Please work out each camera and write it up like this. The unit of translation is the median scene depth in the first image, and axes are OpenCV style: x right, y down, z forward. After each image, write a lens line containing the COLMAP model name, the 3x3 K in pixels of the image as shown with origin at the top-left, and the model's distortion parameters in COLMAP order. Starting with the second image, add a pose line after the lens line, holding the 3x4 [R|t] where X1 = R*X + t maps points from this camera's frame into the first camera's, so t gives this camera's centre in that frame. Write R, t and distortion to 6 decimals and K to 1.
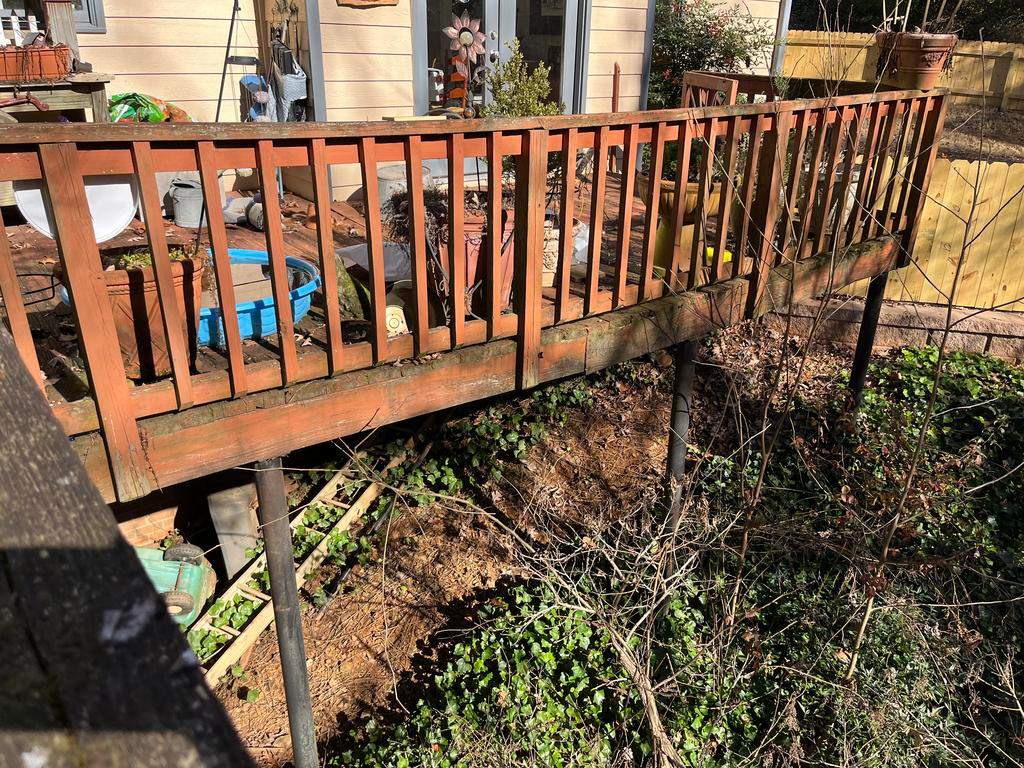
lens RADIAL K [[776.0, 0, 512.0], [0, 776.0, 384.0], [0, 0, 1]] dist [0.073321, -0.105649]
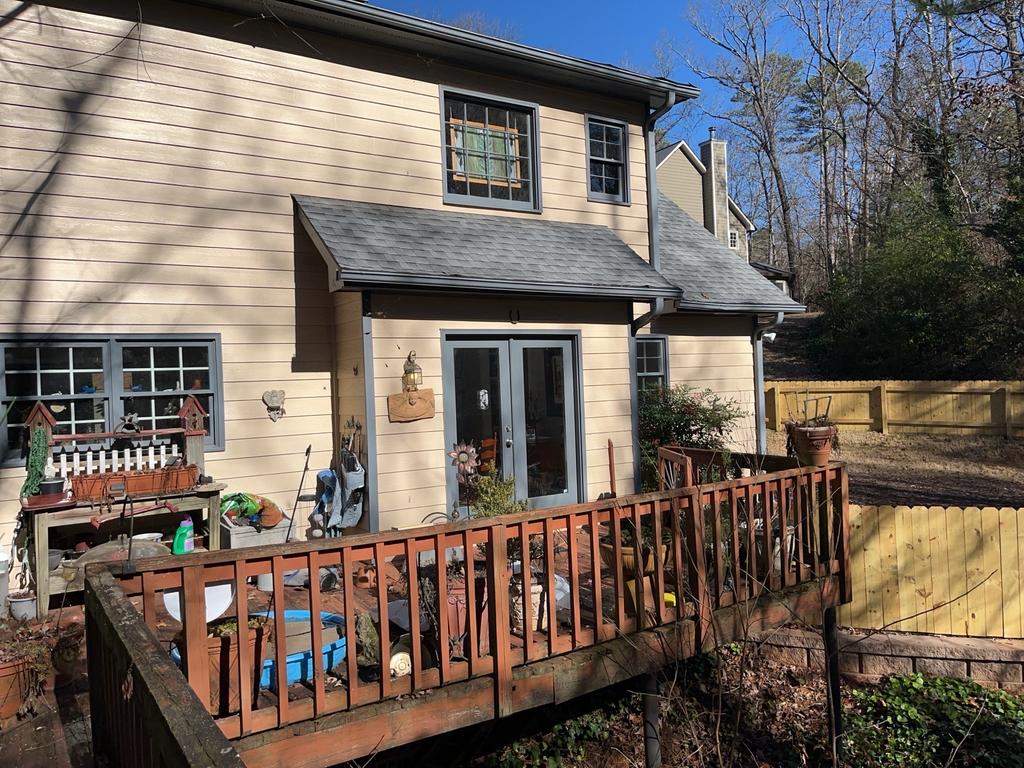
lens RADIAL K [[773.1, 0, 512.0], [0, 773.1, 384.0], [0, 0, 1]] dist [0.080069, -0.113530]
pose [[0.994844, -0.057473, -0.083557, 0.129844], [0.019119, 0.915431, -0.402021, 0.015915], [0.099596, 0.398350, 0.911810, -0.298999]]
